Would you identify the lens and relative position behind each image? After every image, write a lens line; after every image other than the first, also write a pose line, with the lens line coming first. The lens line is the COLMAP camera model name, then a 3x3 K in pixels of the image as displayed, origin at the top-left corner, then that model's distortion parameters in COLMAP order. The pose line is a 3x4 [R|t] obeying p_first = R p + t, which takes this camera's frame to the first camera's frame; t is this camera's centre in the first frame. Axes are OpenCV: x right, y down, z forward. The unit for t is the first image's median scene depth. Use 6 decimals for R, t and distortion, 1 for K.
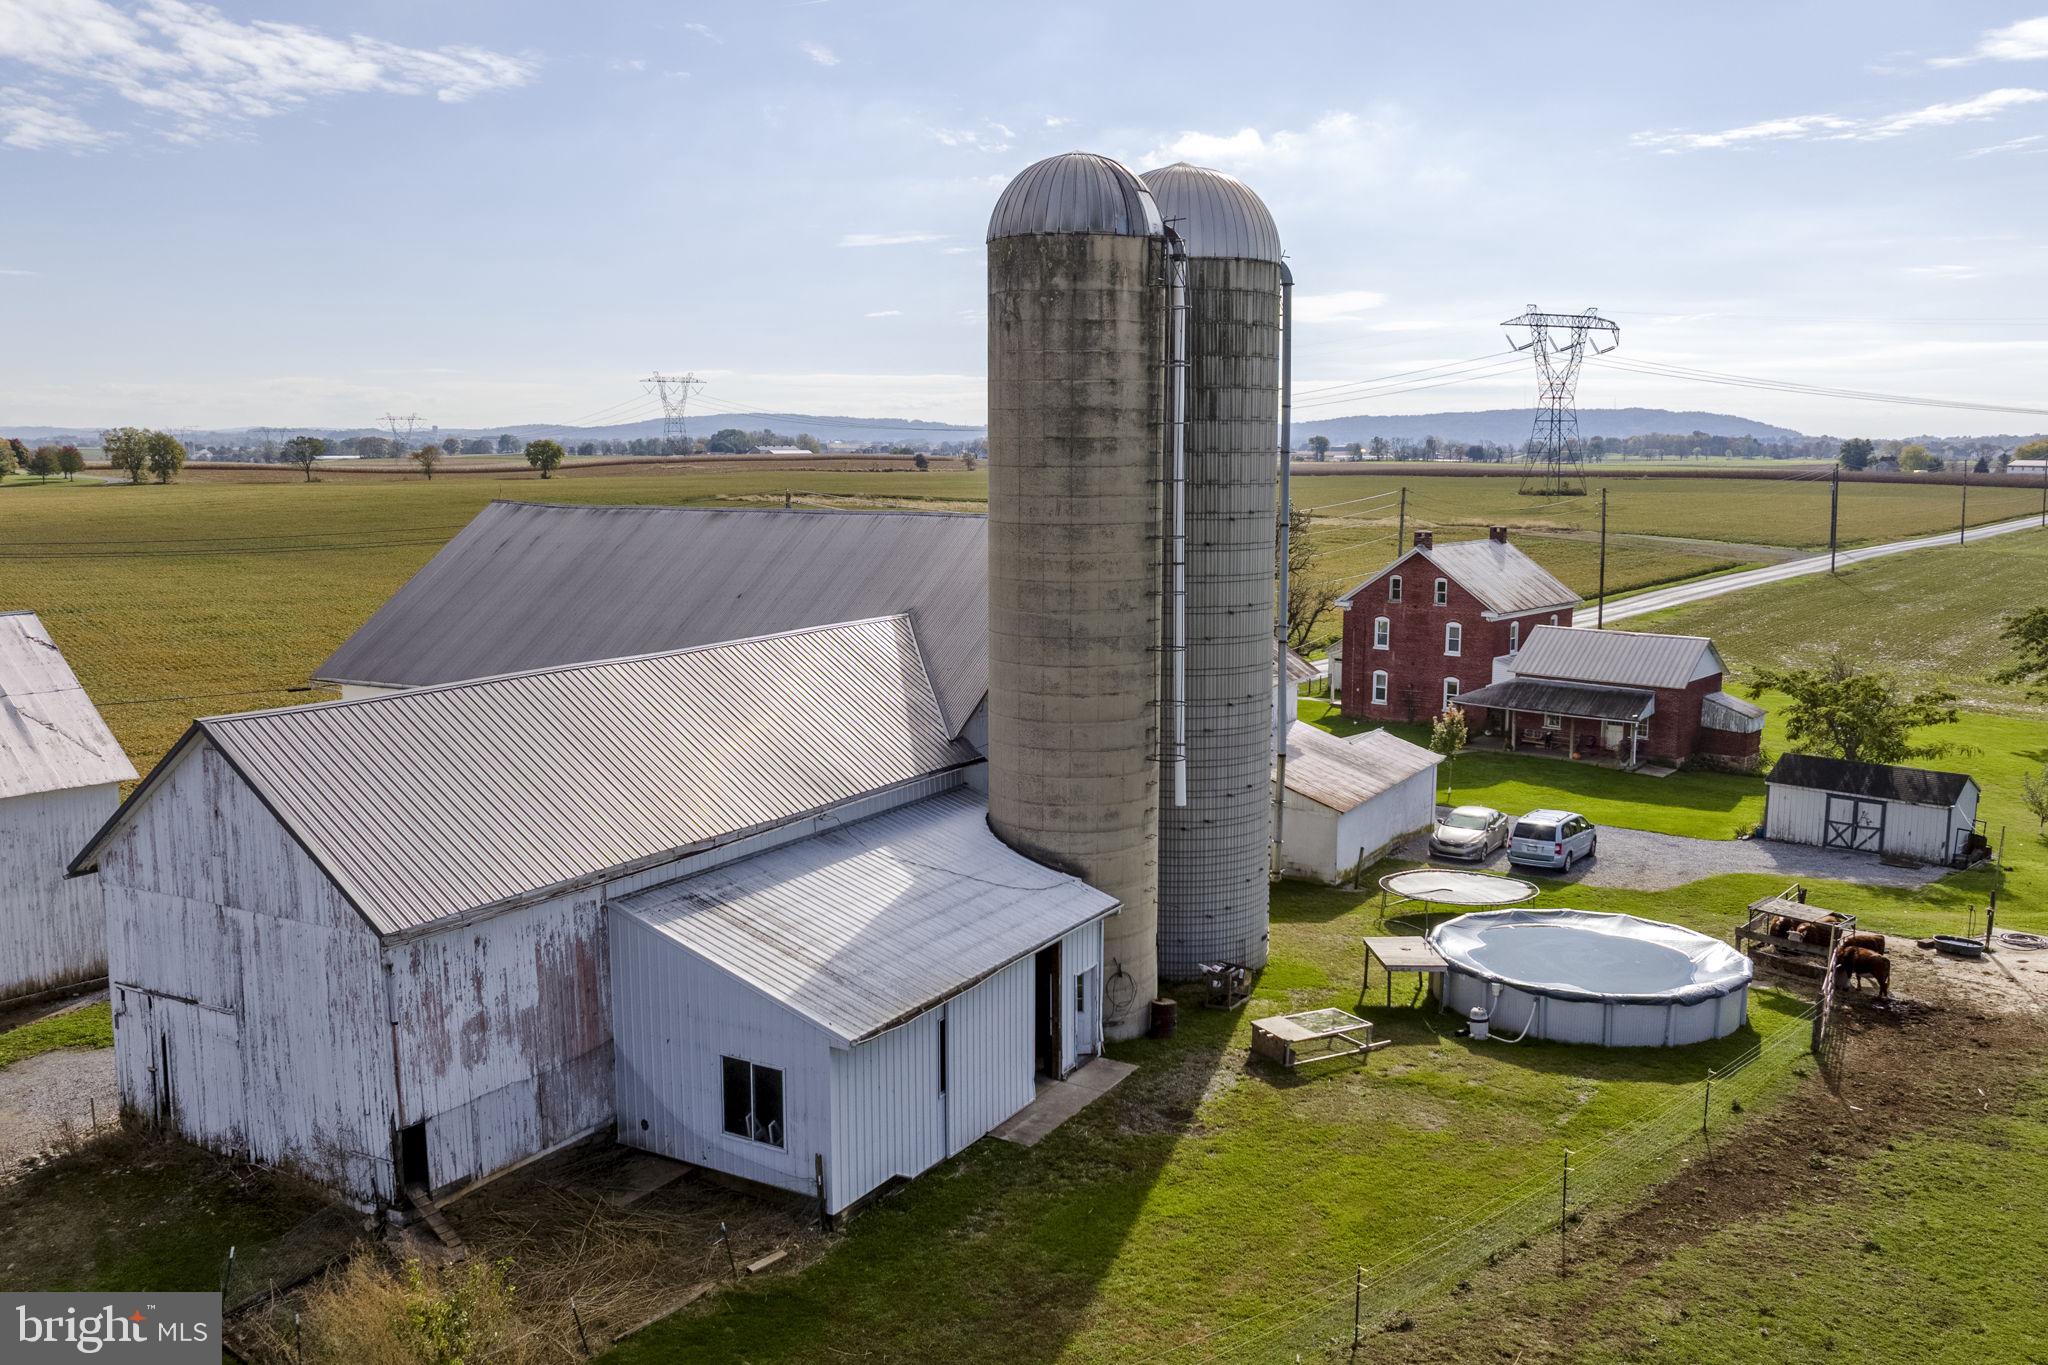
lens RADIAL K [[1754.0, 0, 1069.3], [0, 1754.0, 728.2], [0, 0, 1]] dist [-0.011864, -0.044434]
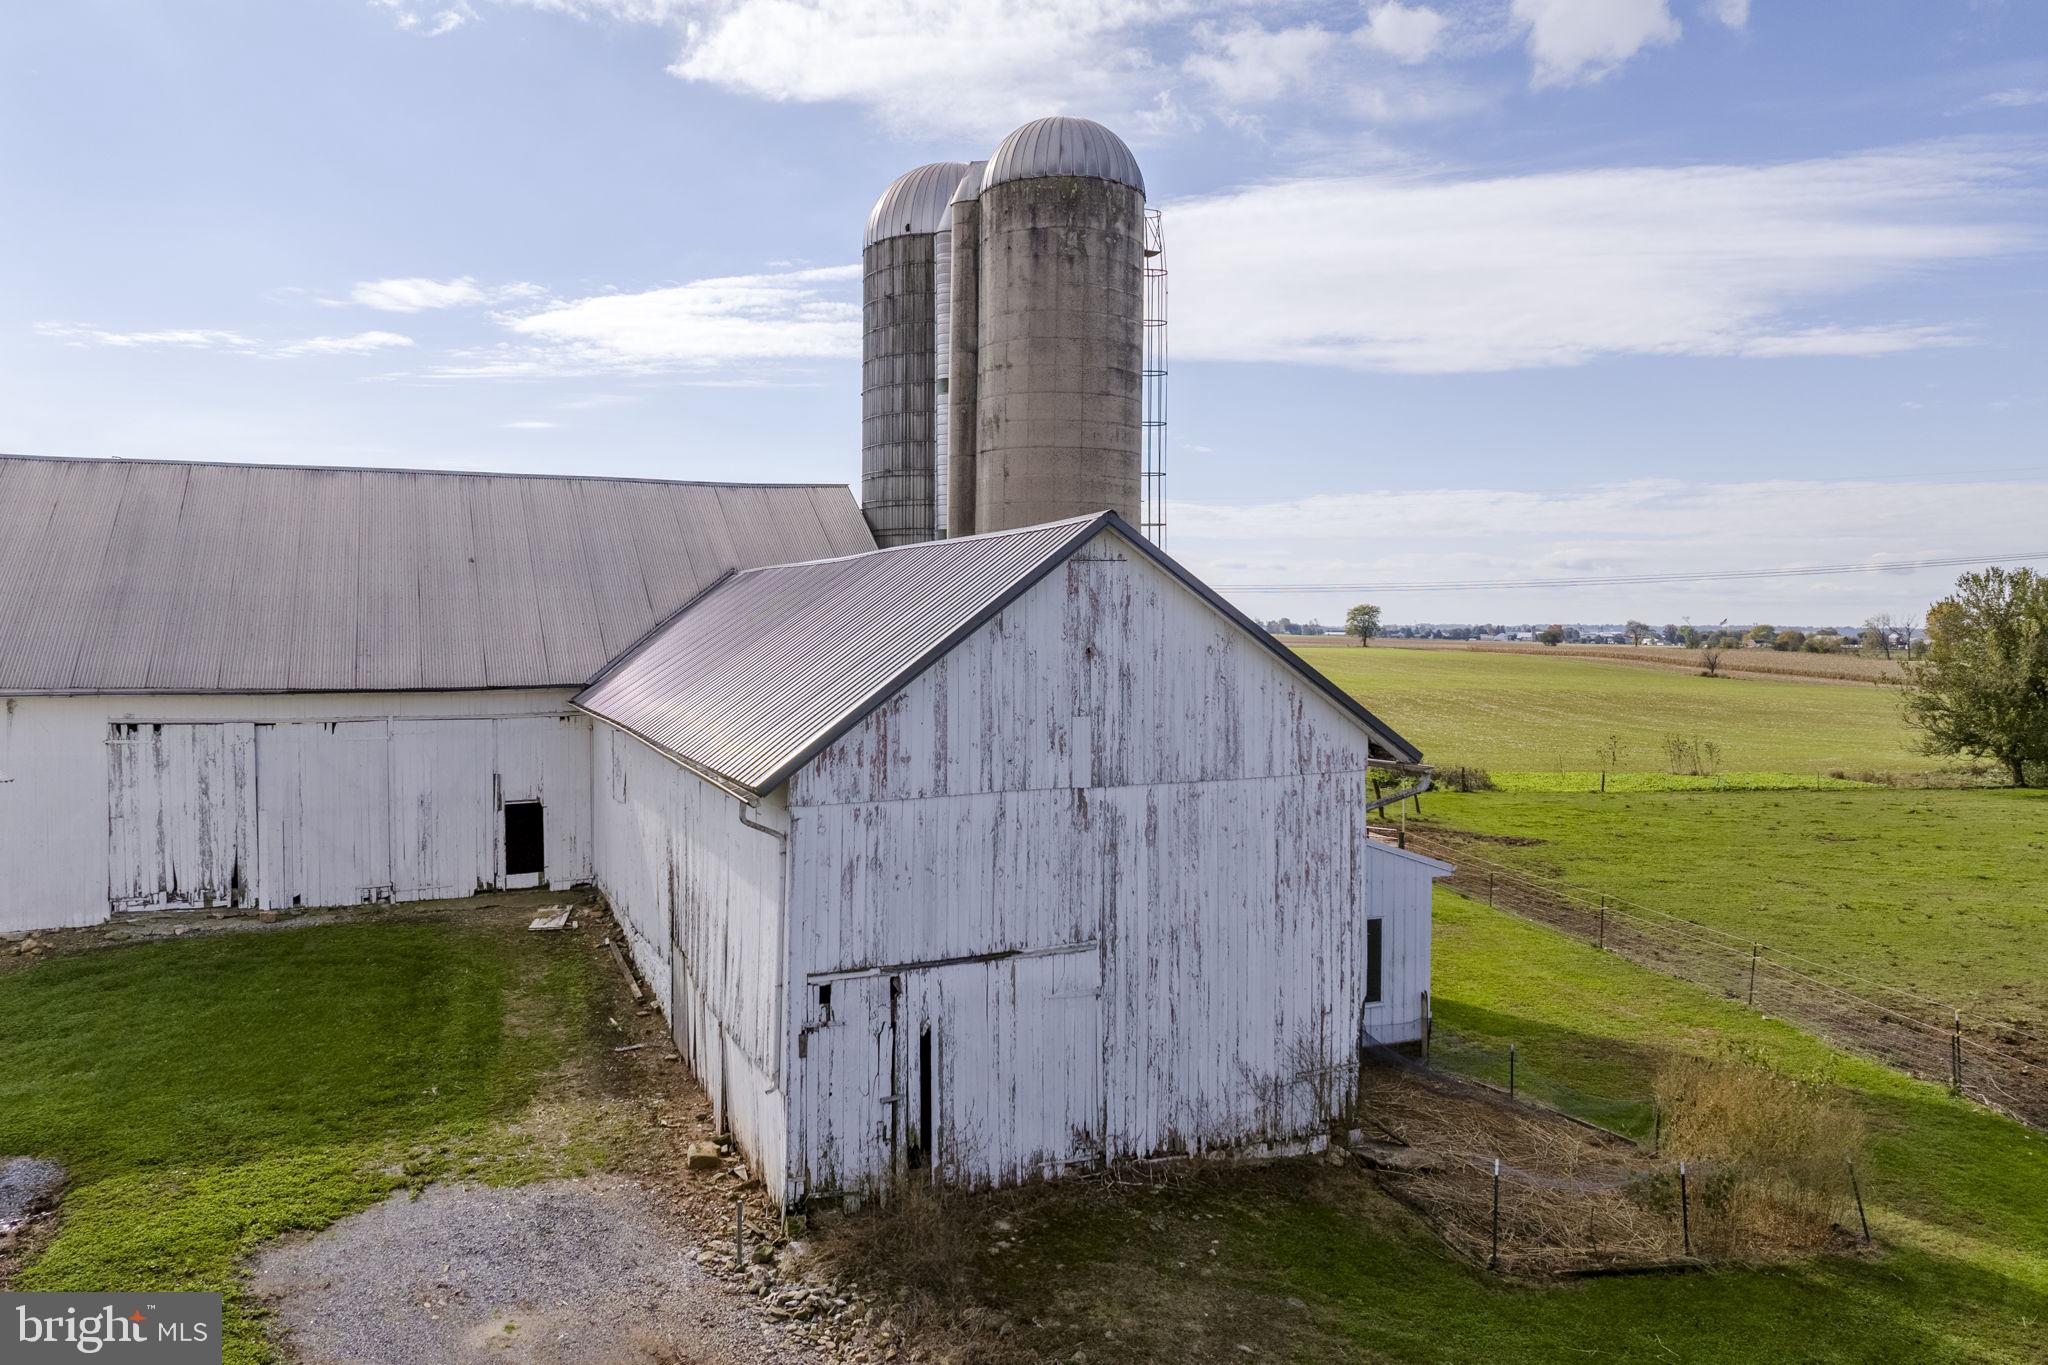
lens RADIAL K [[1503.3, 0, 1036.7], [0, 1503.3, 698.6], [0, 0, 1]] dist [-0.006808, -0.023380]
pose [[0.571544, -0.032351, 0.819934, -0.803870], [0.132856, 0.989687, -0.053560, 0.077972], [-0.809745, 0.139545, 0.569948, 0.545964]]
